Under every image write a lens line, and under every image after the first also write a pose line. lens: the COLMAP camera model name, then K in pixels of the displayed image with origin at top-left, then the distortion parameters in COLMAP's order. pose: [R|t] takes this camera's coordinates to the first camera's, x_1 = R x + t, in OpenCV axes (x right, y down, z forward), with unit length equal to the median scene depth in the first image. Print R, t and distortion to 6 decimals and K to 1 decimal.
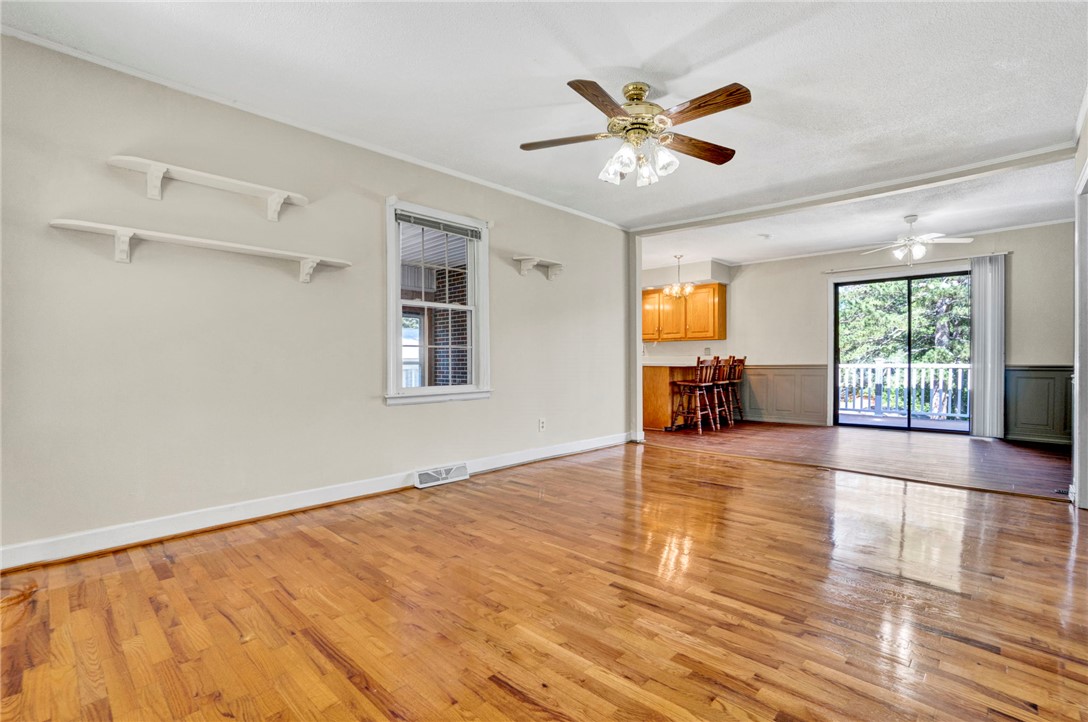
lens RADIAL K [[496.1, 0, 546.2], [0, 496.1, 360.6], [0, 0, 1]] dist [-0.035305, 0.003365]
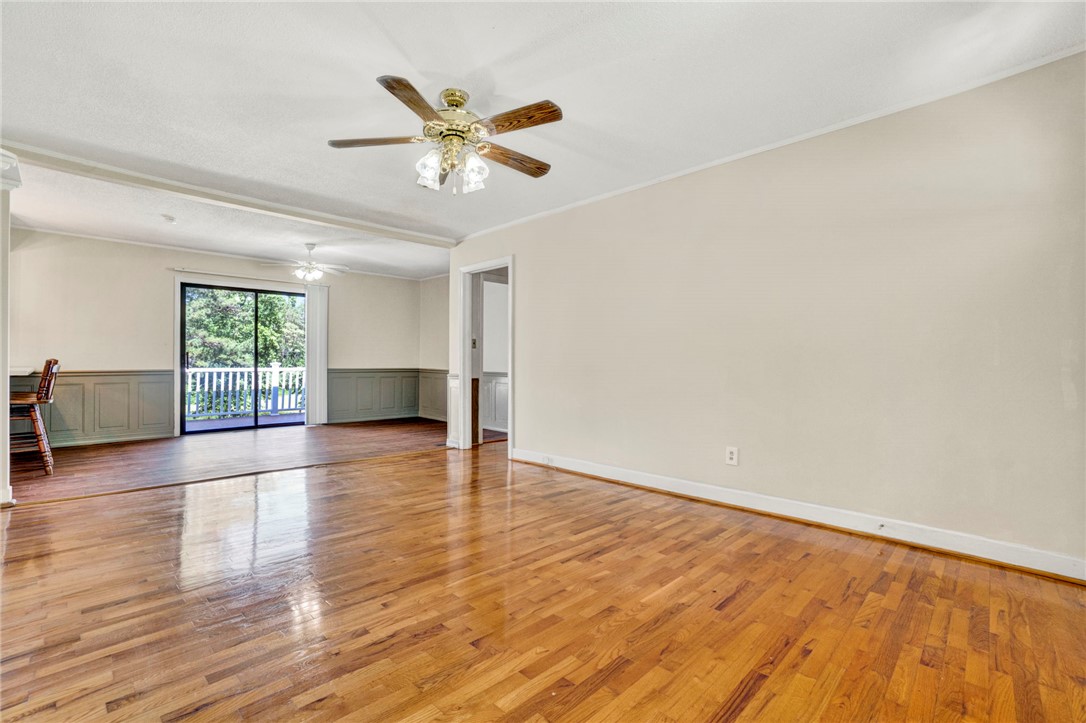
lens RADIAL K [[477.3, 0, 543.2], [0, 477.3, 364.1], [0, 0, 1]] dist [-0.022566, 0.000703]
pose [[0.058255, -0.000749, 0.998301, -0.298715], [-0.002601, 0.999996, 0.000902, -0.005663], [-0.998298, -0.002649, 0.058253, 0.292281]]
